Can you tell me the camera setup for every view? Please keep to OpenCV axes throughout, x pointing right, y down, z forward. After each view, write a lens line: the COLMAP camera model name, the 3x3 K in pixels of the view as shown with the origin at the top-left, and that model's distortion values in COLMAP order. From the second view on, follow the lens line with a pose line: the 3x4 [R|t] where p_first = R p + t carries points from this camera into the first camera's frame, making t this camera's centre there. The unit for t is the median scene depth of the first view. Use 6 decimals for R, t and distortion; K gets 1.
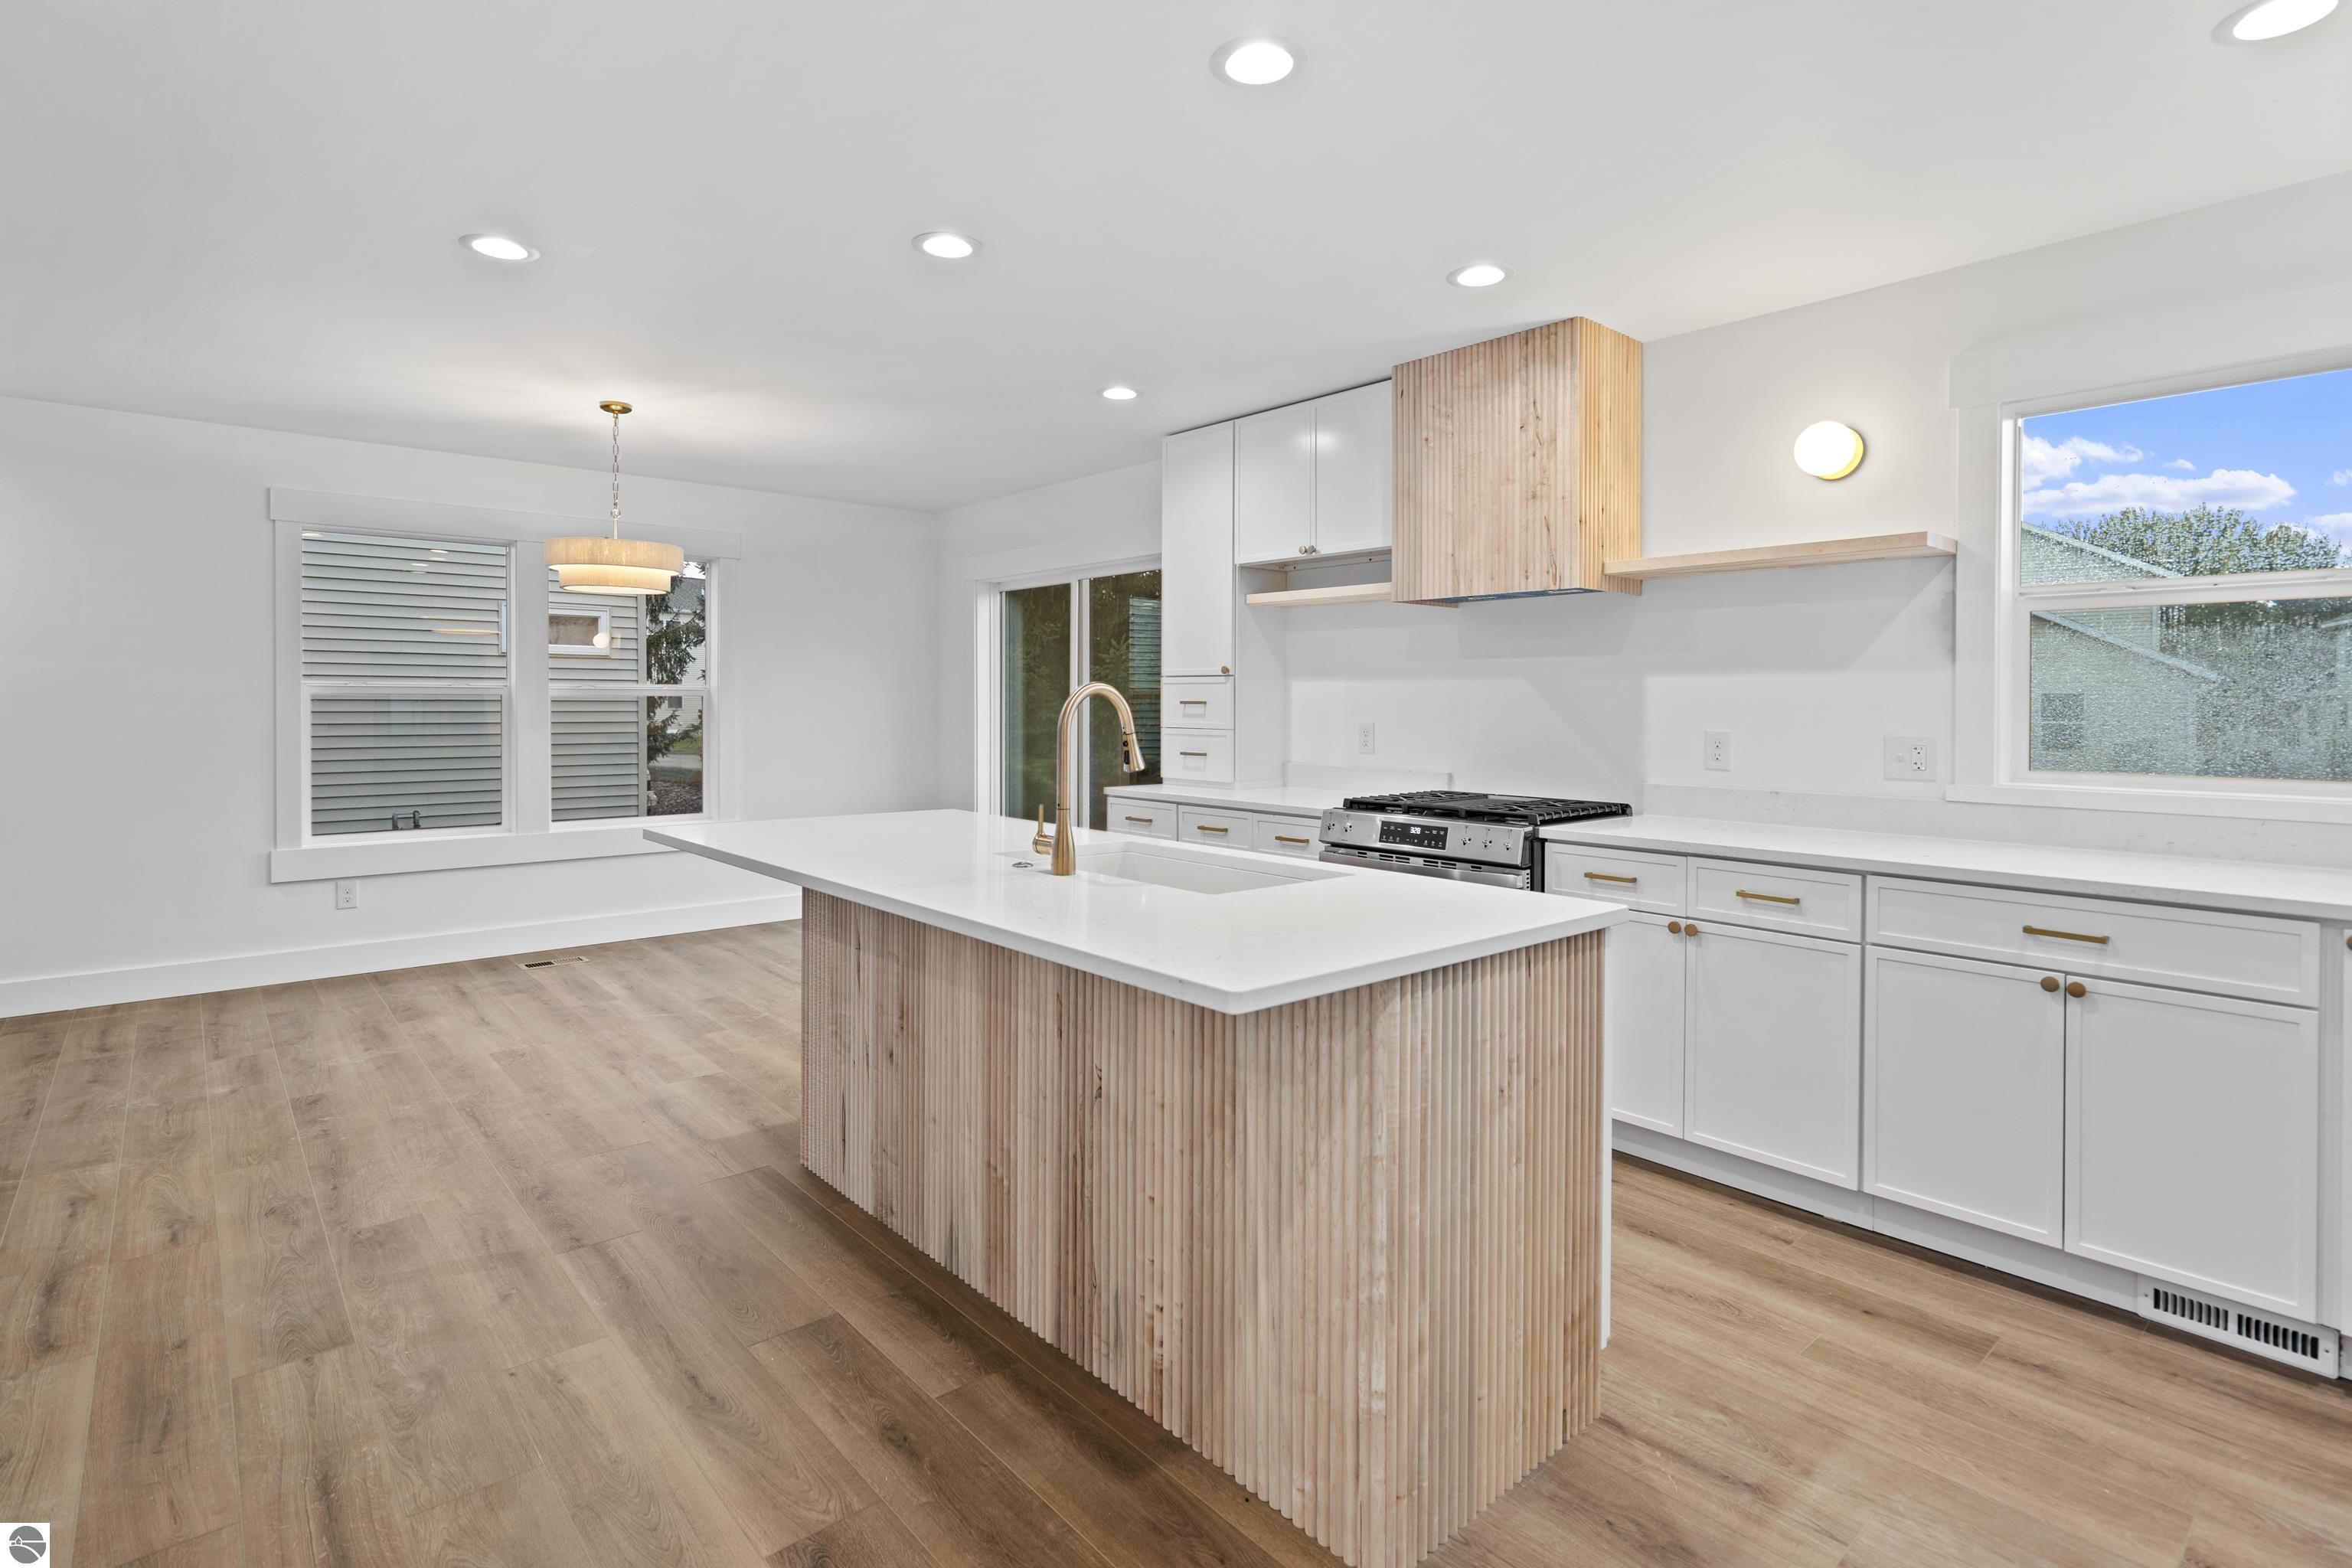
lens RADIAL K [[1138.9, 0, 1168.9], [0, 1138.9, 709.5], [0, 0, 1]] dist [0.003790, 0.001608]
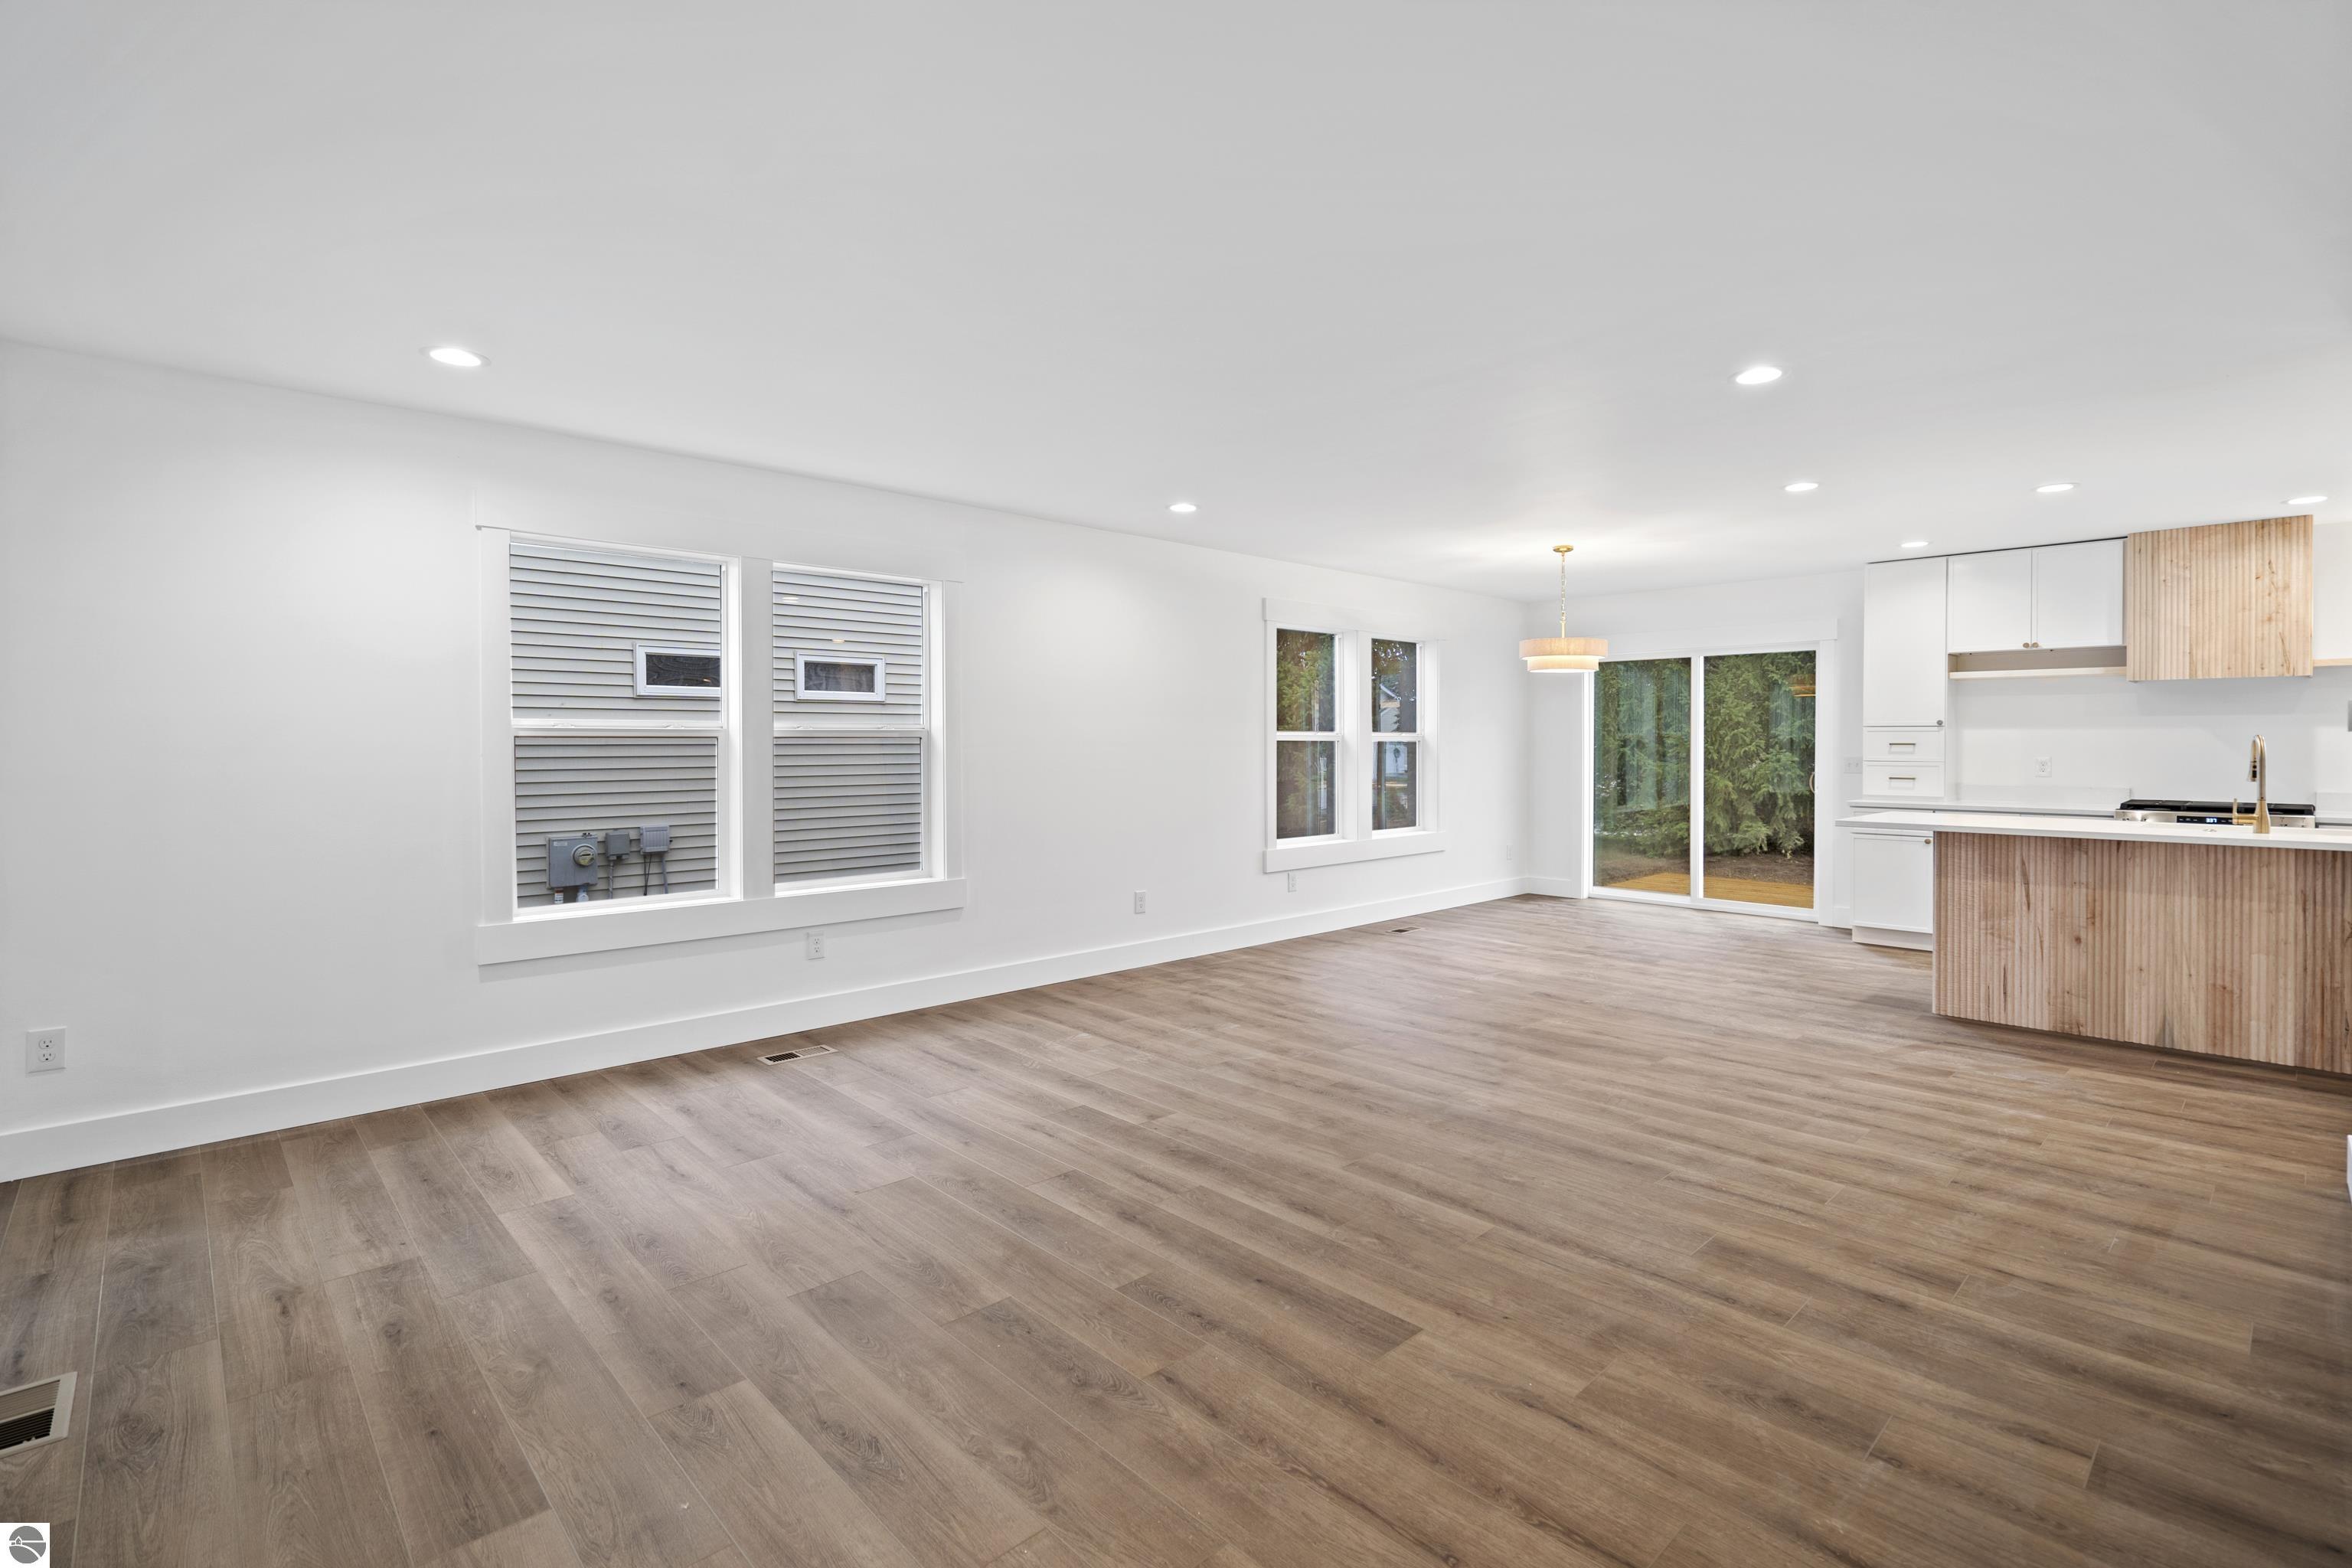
lens RADIAL K [[1073.8, 0, 1168.4], [0, 1073.8, 758.5], [0, 0, 1]] dist [-0.016933, 0.003314]
pose [[0.999637, -0.005776, 0.026330, -1.462800], [0.005471, 0.999917, 0.011648, -0.012902], [-0.026396, -0.011499, 0.999585, -0.556827]]
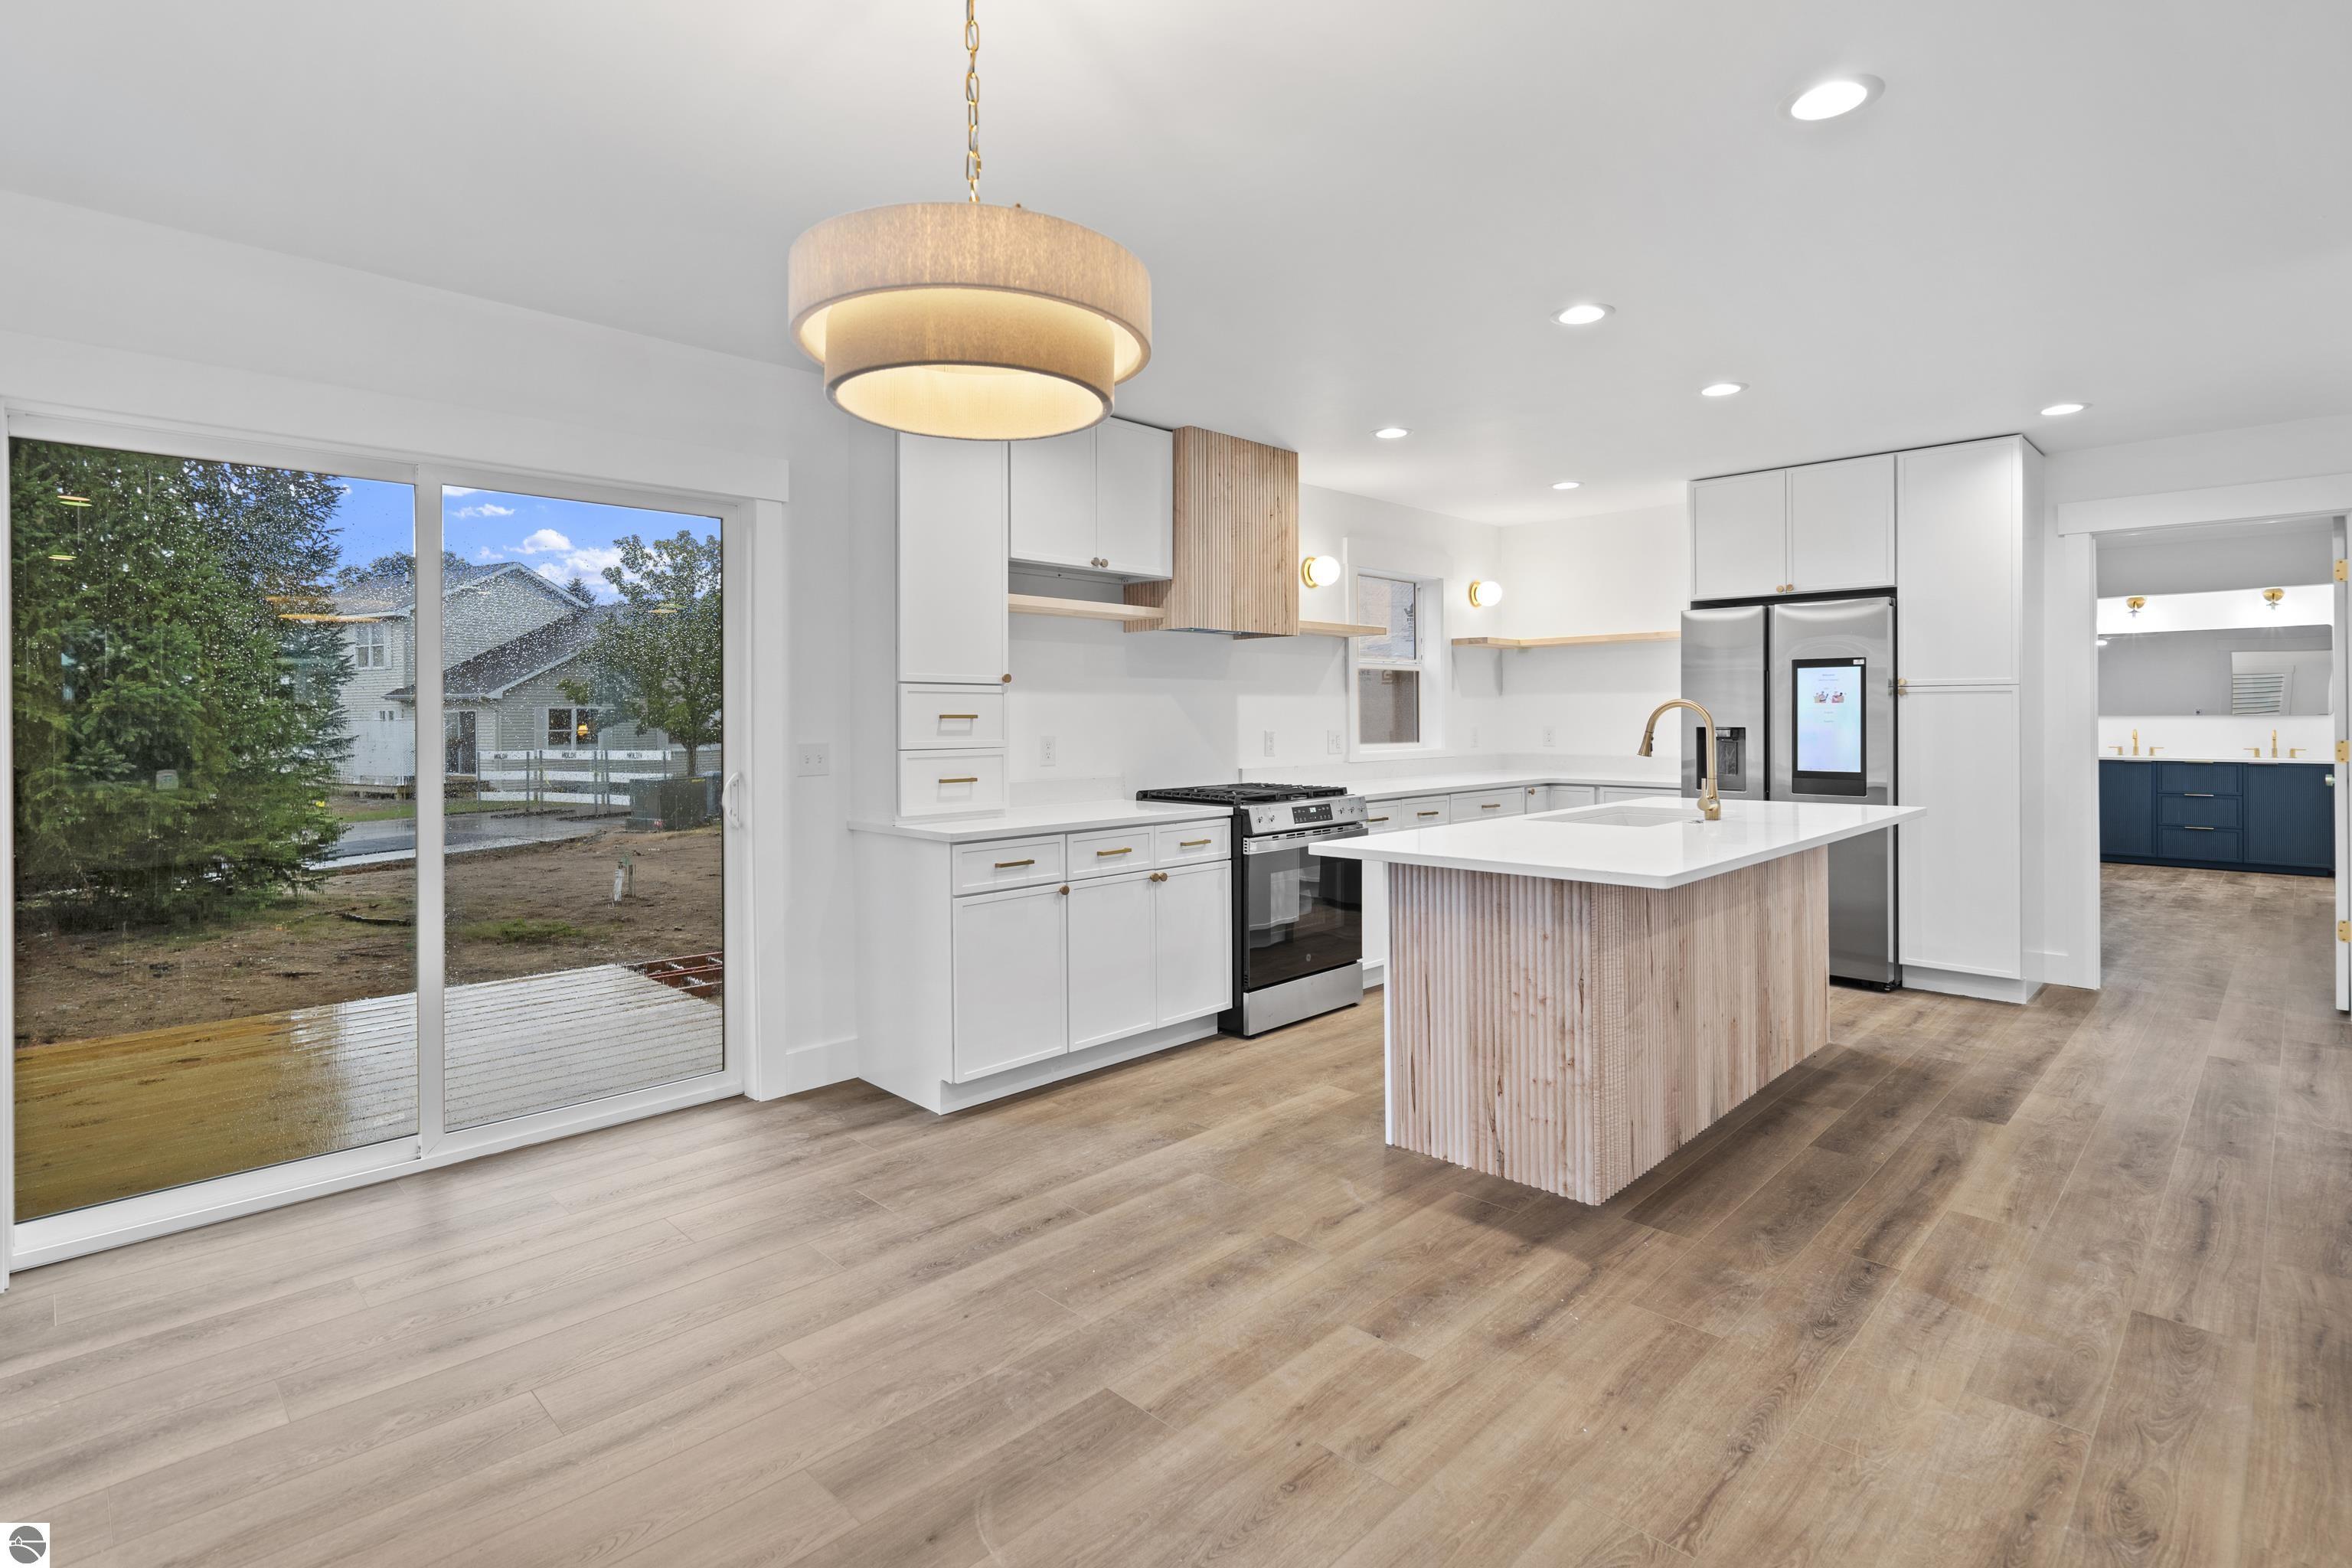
lens RADIAL K [[1138.9, 0, 1178.2], [0, 1138.9, 716.4], [0, 0, 1]] dist [0.003790, 0.001608]
pose [[-0.073329, -0.003487, 0.997302, -1.180749], [0.013214, 0.999903, 0.004468, -0.011639], [-0.997220, 0.013506, -0.073276, 1.352184]]
